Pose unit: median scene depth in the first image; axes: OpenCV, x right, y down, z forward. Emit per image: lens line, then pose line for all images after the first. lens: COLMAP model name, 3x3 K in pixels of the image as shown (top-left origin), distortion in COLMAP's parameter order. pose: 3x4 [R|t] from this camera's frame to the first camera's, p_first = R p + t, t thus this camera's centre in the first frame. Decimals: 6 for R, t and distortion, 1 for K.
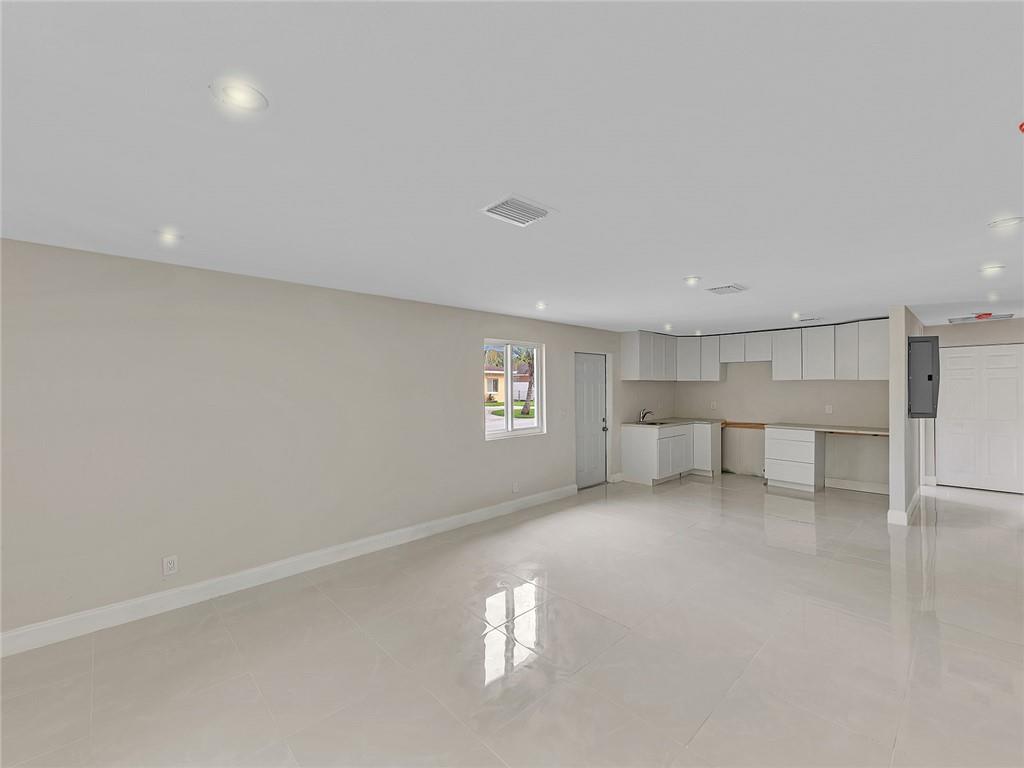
lens RADIAL K [[430.0, 0, 510.2], [0, 430.0, 392.7], [0, 0, 1]] dist [0.011236, -0.003373]
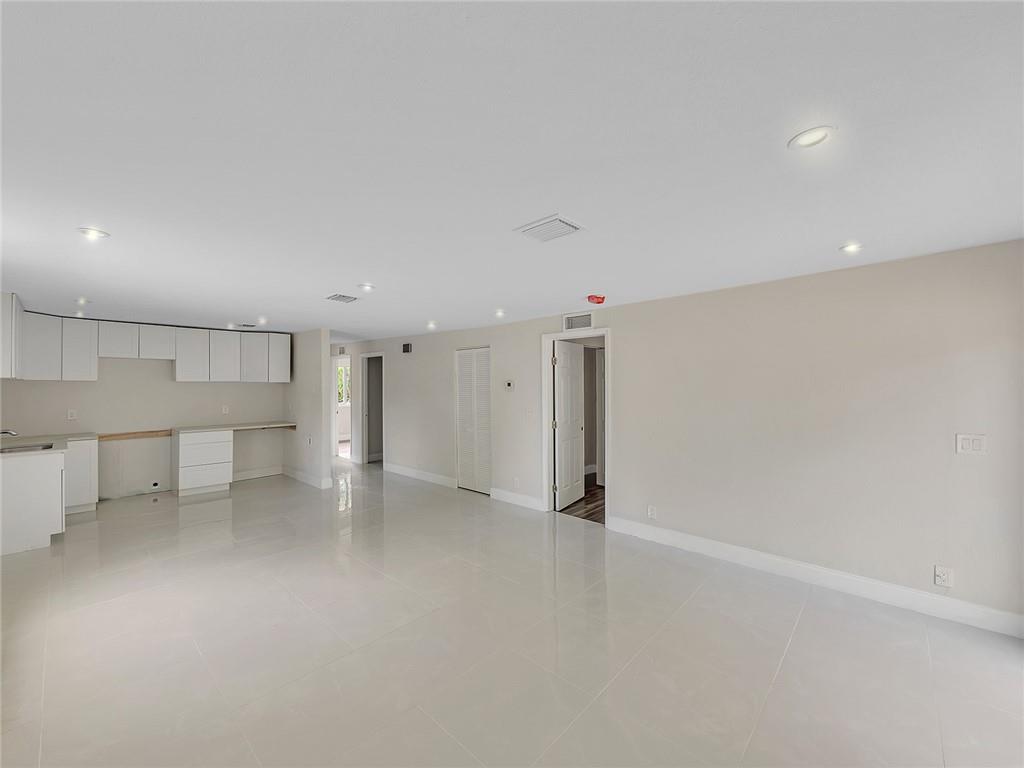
lens RADIAL K [[412.8, 0, 513.3], [0, 412.8, 384.1], [0, 0, 1]] dist [0.005981, -0.001614]
pose [[-0.065359, 0.007510, 0.997834, -0.326066], [0.019278, 0.999795, -0.006262, -0.003761], [-0.997676, 0.018827, -0.065490, 0.361684]]
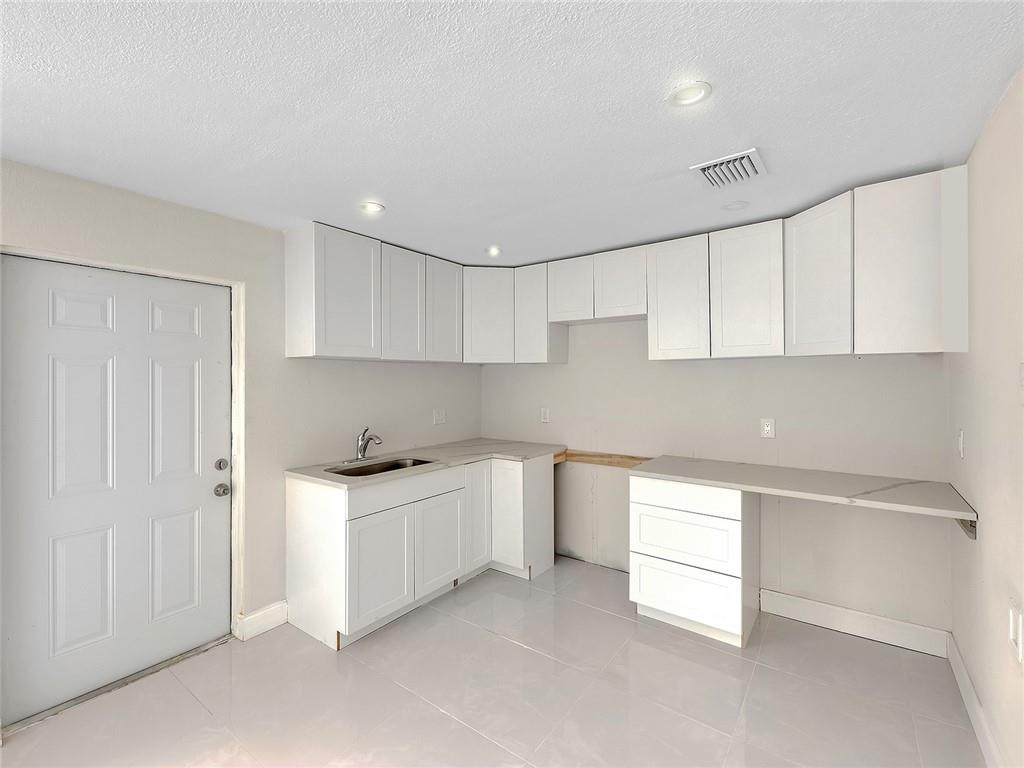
lens RADIAL K [[460.9, 0, 510.4], [0, 460.9, 380.2], [0, 0, 1]] dist [0.009027, -0.001340]
pose [[0.983086, 0.001300, 0.183142, 0.405708], [0.001146, 0.999912, -0.013252, -0.002566], [-0.183143, 0.013238, 0.982997, 0.600161]]
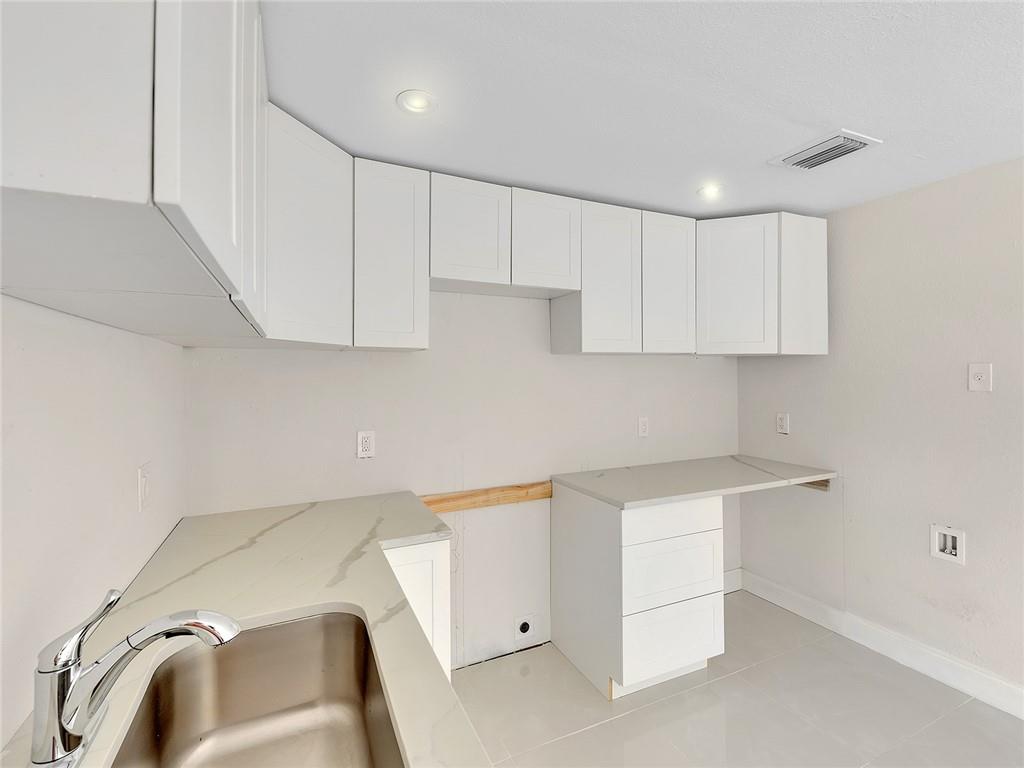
lens RADIAL K [[473.5, 0, 526.1], [0, 473.5, 367.4], [0, 0, 1]] dist [0.006108, -0.002022]
pose [[0.297692, 0.021603, 0.954417, 0.267203], [0.021339, 0.999344, -0.029275, -0.007317], [-0.954423, 0.029081, 0.297036, 0.976821]]
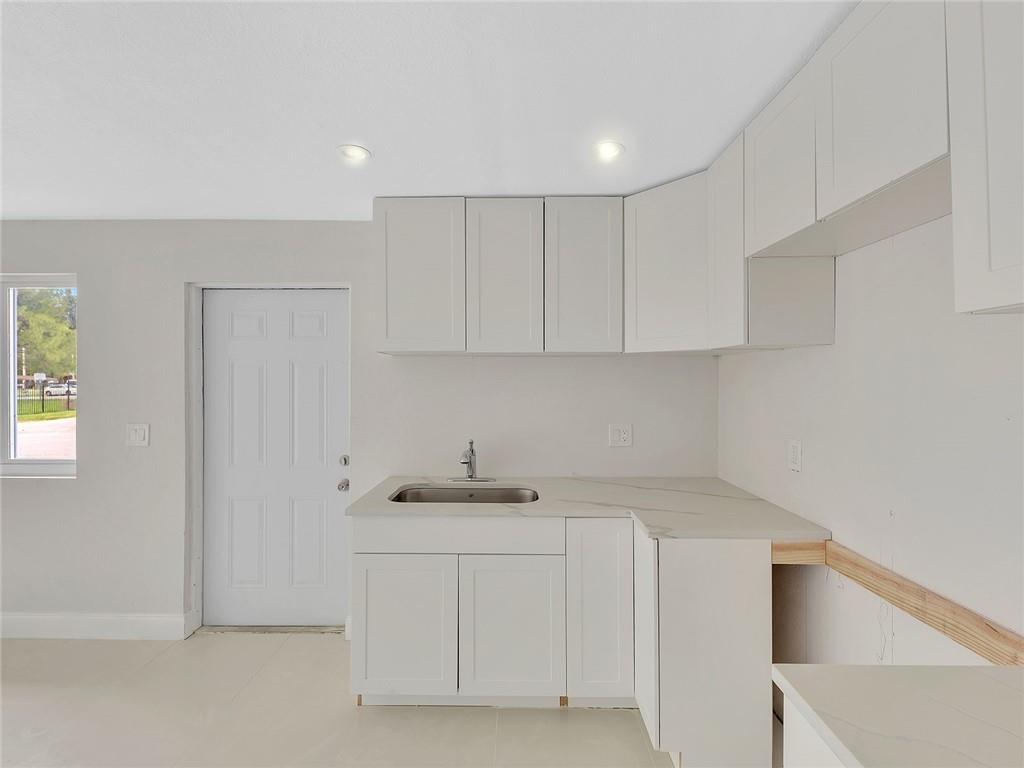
lens RADIAL K [[460.9, 0, 514.6], [0, 460.9, 380.3], [0, 0, 1]] dist [0.009027, -0.001340]
pose [[0.713944, 0.005163, -0.700184, 0.639550], [-0.014040, 0.999877, -0.006942, -0.007299], [0.700062, 0.014786, 0.713929, 0.855548]]
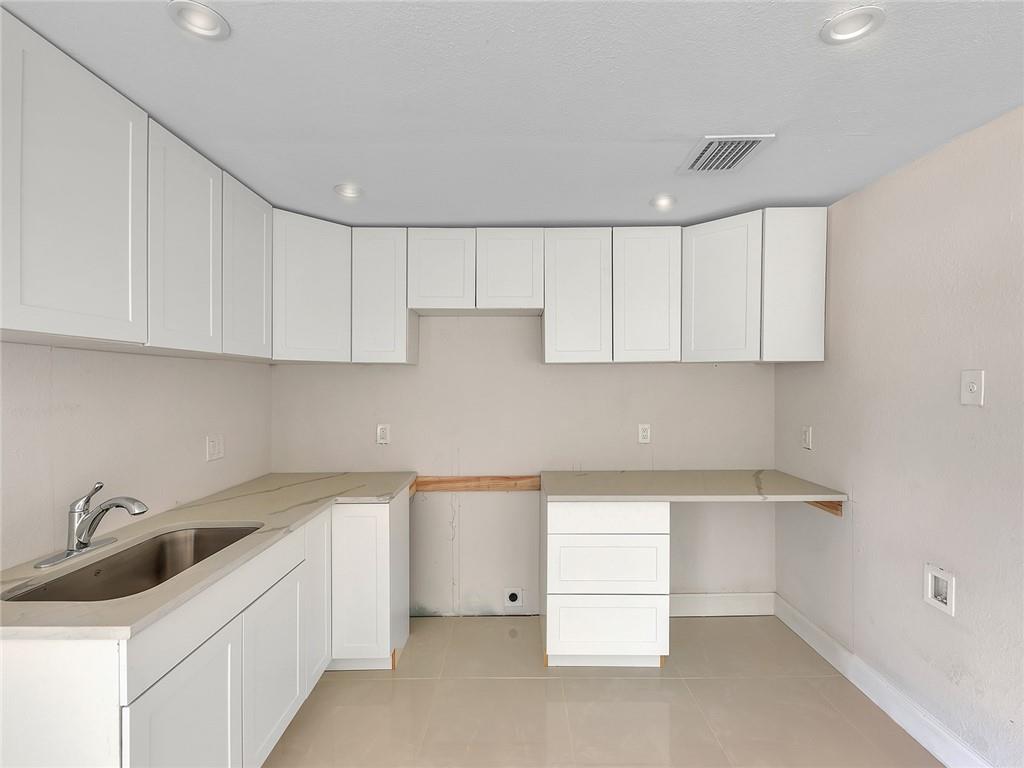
lens RADIAL K [[473.5, 0, 526.5], [0, 473.5, 381.0], [0, 0, 1]] dist [0.006108, -0.002022]
pose [[0.672958, 0.006538, 0.739652, 0.312659], [0.012071, 0.999731, -0.019819, -0.005014], [-0.739582, 0.022266, 0.672698, 0.773826]]
